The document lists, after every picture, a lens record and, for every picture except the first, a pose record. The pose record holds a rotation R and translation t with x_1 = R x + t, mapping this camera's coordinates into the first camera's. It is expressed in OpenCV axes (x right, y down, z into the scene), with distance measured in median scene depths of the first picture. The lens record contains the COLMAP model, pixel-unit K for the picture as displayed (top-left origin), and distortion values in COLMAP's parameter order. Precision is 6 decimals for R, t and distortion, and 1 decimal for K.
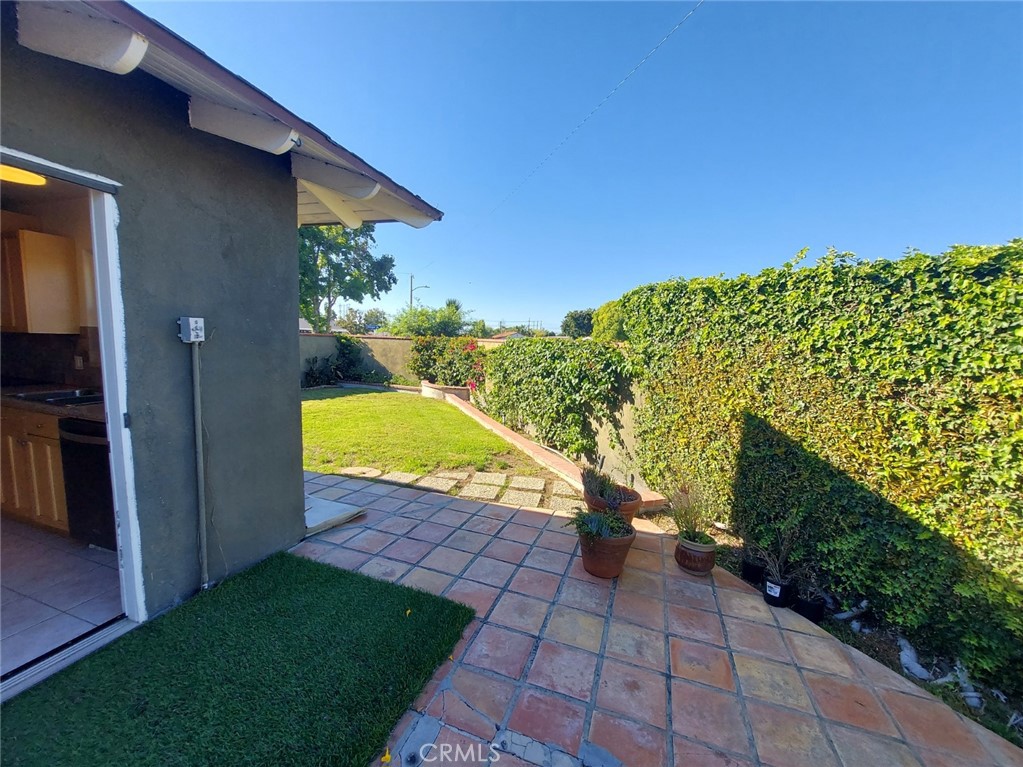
lens RADIAL K [[411.2, 0, 513.9], [0, 411.2, 389.0], [0, 0, 1]] dist [-0.003985, -0.000257]
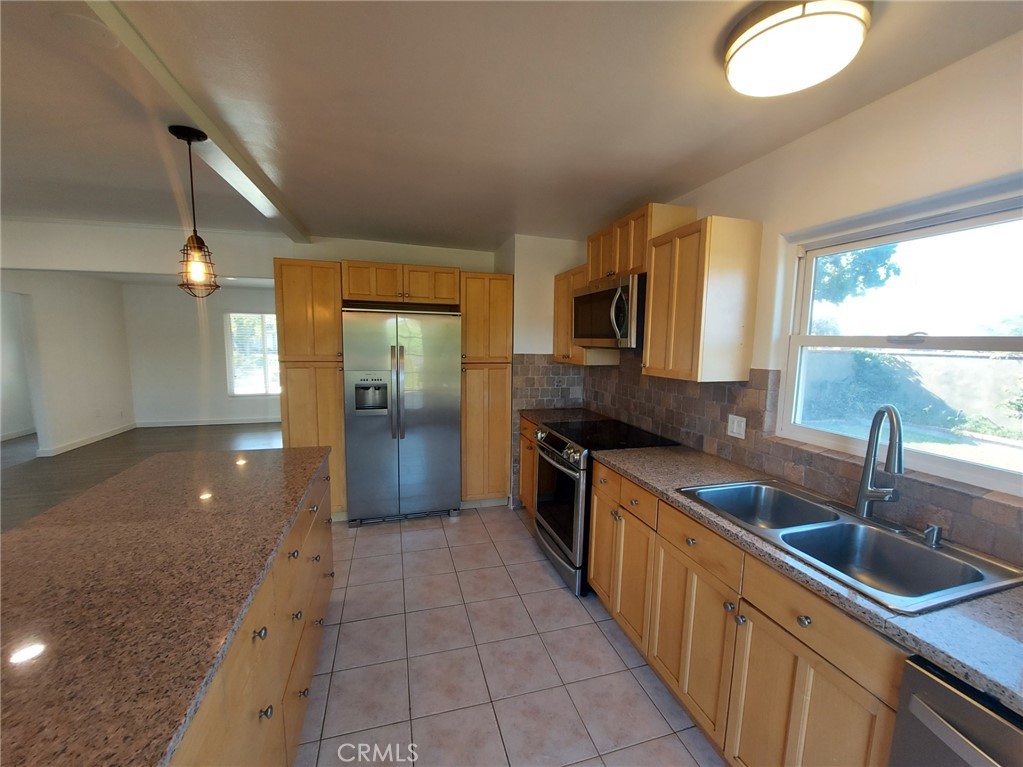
lens RADIAL K [[411.2, 0, 513.9], [0, 411.2, 389.0], [0, 0, 1]] dist [-0.003985, -0.000257]
pose [[0.579780, 0.064045, -0.812252, -0.186186], [-0.085926, 0.996153, 0.017212, -0.025170], [0.810229, 0.059815, 0.583053, 0.090113]]
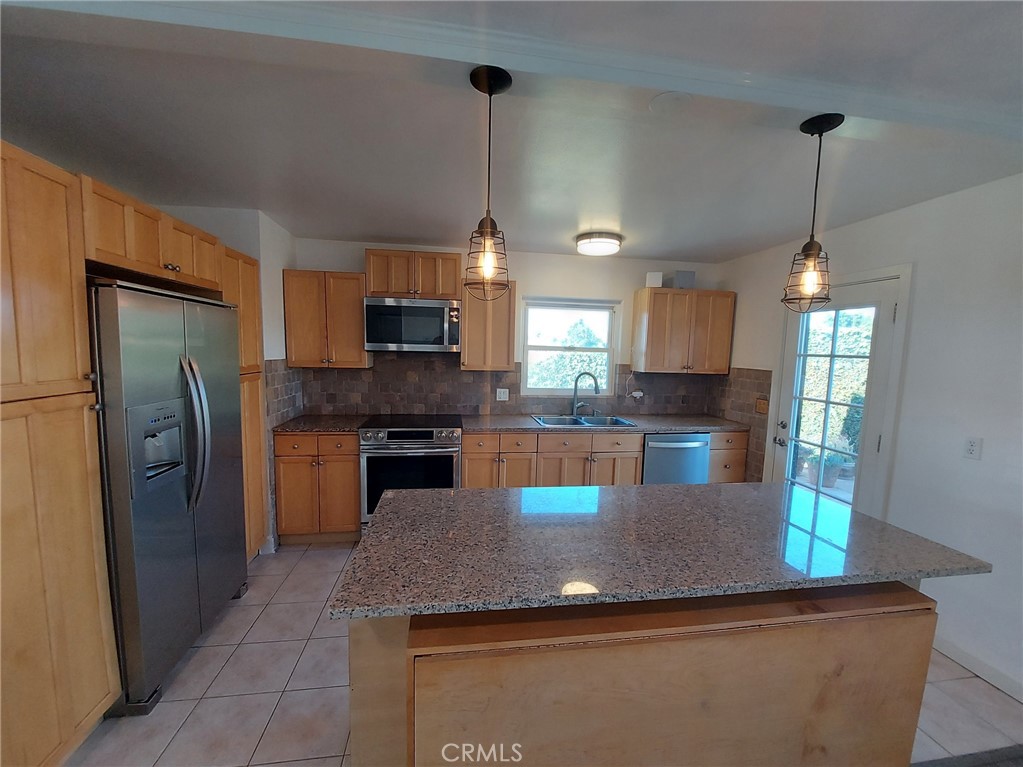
lens RADIAL K [[411.2, 0, 513.9], [0, 411.2, 389.0], [0, 0, 1]] dist [-0.003985, -0.000257]
pose [[0.882647, -0.065598, 0.465437, -0.380531], [0.066357, 0.997687, 0.014773, -0.023062], [-0.465329, 0.017845, 0.884958, -0.000389]]
